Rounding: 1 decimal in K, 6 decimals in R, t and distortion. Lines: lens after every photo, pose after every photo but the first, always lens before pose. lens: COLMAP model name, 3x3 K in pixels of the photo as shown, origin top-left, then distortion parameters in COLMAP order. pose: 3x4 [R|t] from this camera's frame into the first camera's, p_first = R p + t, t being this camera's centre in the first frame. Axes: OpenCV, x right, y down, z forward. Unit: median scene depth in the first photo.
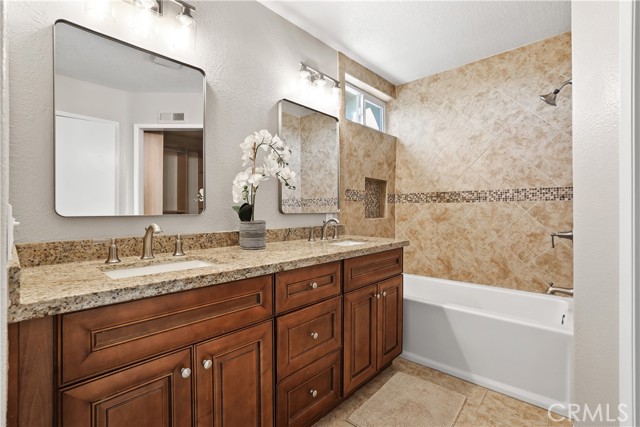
lens RADIAL K [[293.9, 0, 320.0], [0, 293.9, 213.5], [0, 0, 1]] dist [-0.001332, -0.000060]
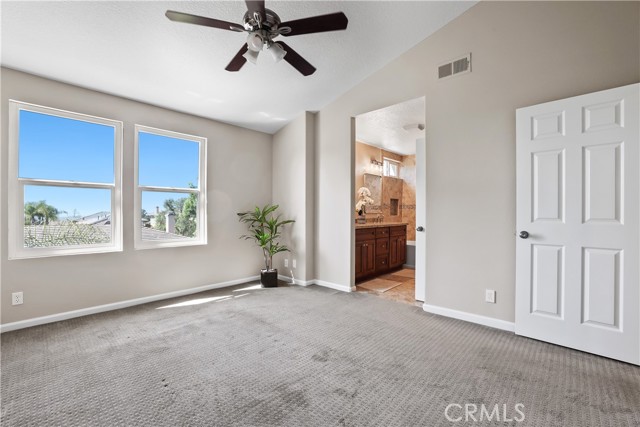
lens RADIAL K [[280.0, 0, 320.0], [0, 280.0, 213.5], [0, 0, 1]] dist [0.000034, 0.000330]
pose [[0.999988, 0.004704, -0.001562, -0.428750], [-0.004707, 0.999987, -0.002029, 0.007984], [0.001553, 0.002036, 0.999997, -1.327823]]
